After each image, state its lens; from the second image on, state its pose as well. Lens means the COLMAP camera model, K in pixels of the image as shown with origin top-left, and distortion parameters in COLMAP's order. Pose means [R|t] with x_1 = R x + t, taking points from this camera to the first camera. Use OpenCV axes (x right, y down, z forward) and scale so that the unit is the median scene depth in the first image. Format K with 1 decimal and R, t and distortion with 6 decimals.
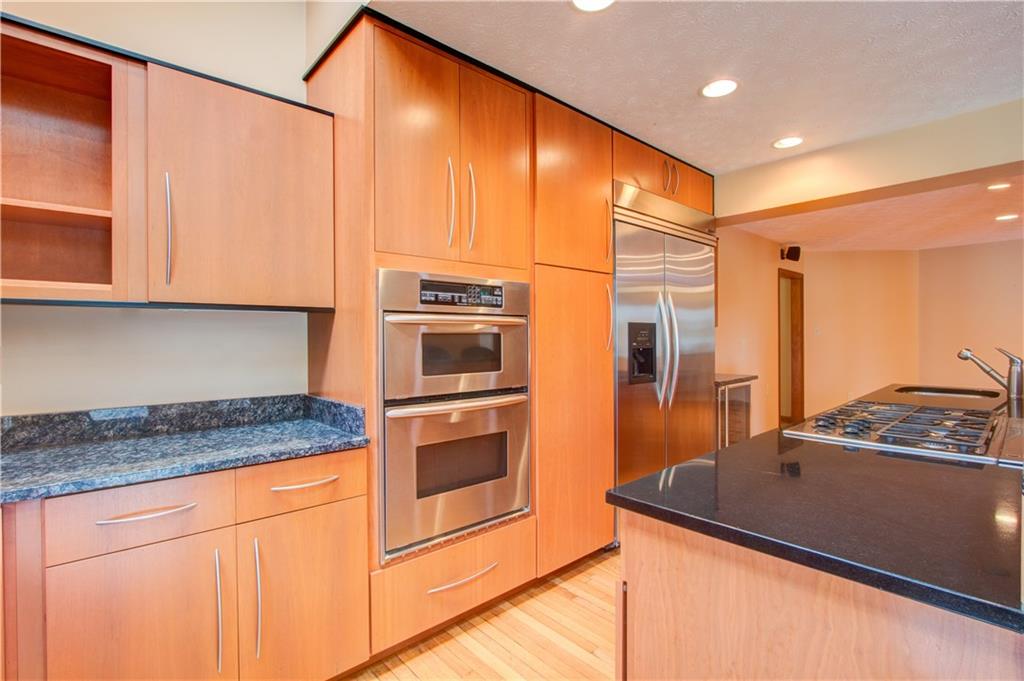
lens RADIAL K [[476.3, 0, 510.7], [0, 476.3, 339.0], [0, 0, 1]] dist [-0.016770, 0.001323]
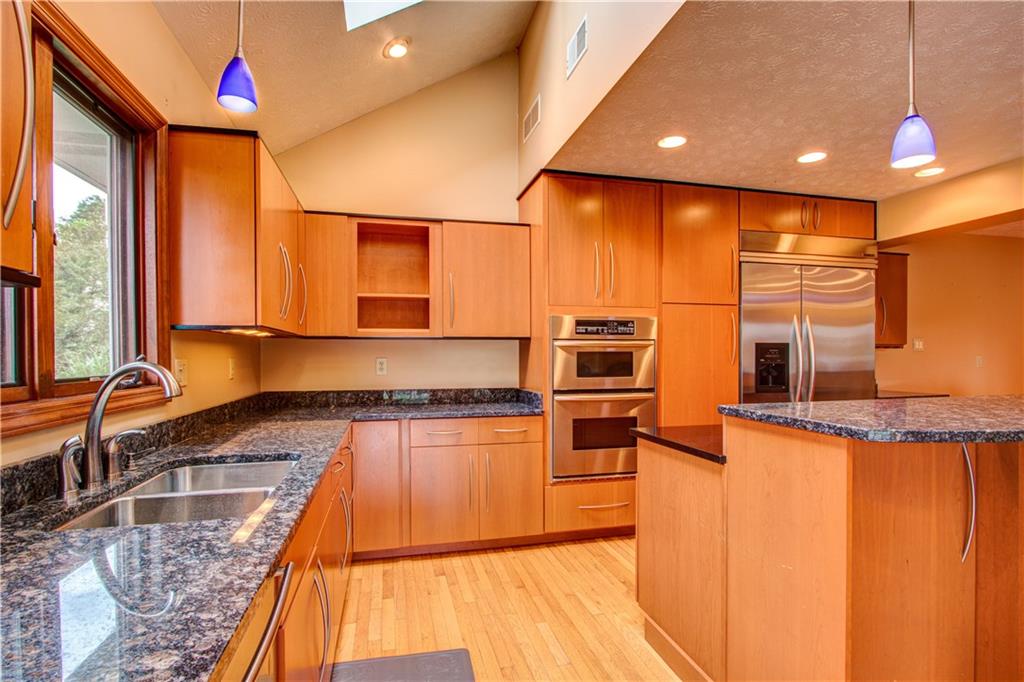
lens RADIAL K [[499.6, 0, 510.0], [0, 499.6, 359.5], [0, 0, 1]] dist [-0.013368, 0.000757]
pose [[0.883678, 0.006111, -0.468056, 0.415169], [-0.003590, 0.999974, 0.006277, 0.004006], [0.468082, -0.003867, 0.883676, -0.641614]]
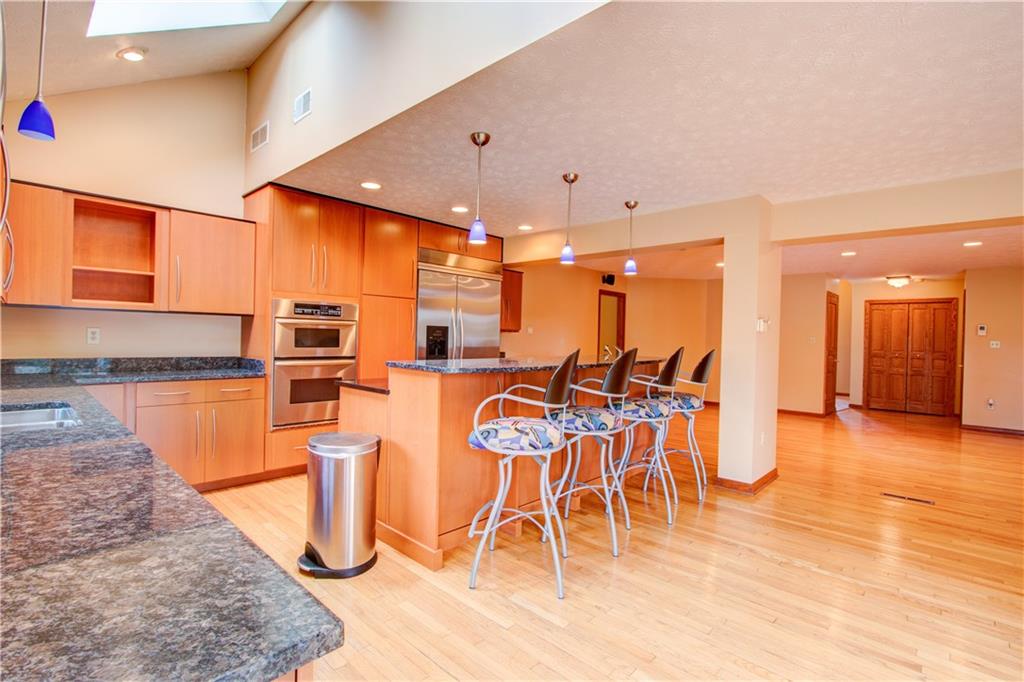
lens RADIAL K [[476.3, 0, 509.2], [0, 476.3, 339.1], [0, 0, 1]] dist [-0.016770, 0.001323]
pose [[0.995839, 0.028578, 0.086531, 0.579151], [-0.028835, 0.999583, 0.001722, 0.006503], [-0.086446, -0.004210, 0.996248, -1.193551]]
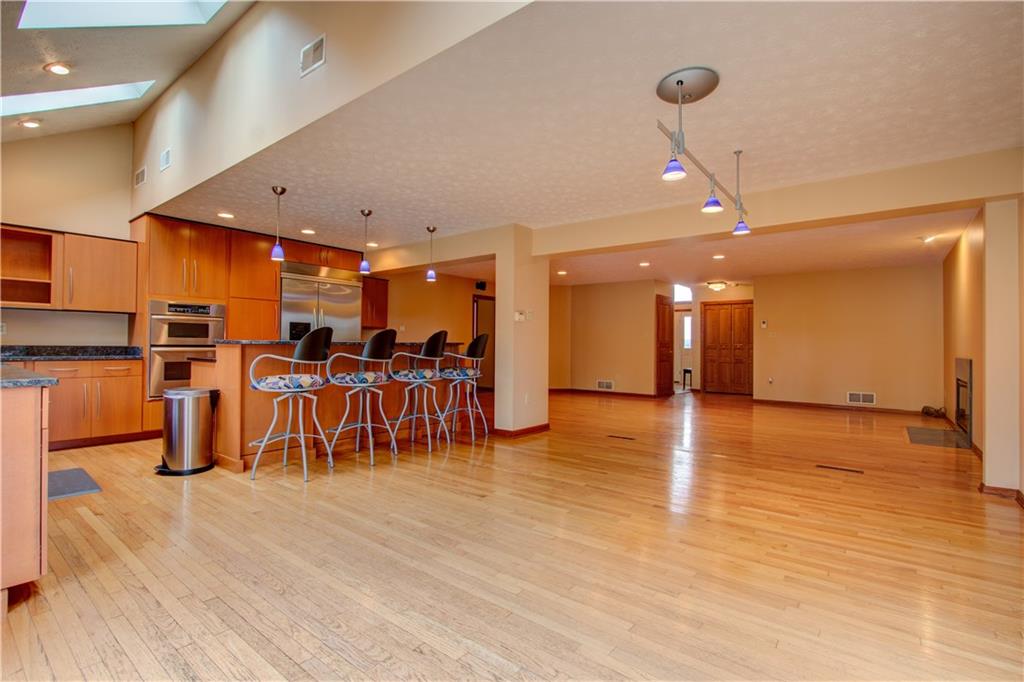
lens RADIAL K [[476.3, 0, 511.6], [0, 476.3, 339.2], [0, 0, 1]] dist [-0.016770, 0.001323]
pose [[0.984649, 0.016176, 0.173795, 1.296152], [-0.013351, 0.999759, -0.017412, 0.105341], [-0.174035, 0.014824, 0.984628, -2.058669]]
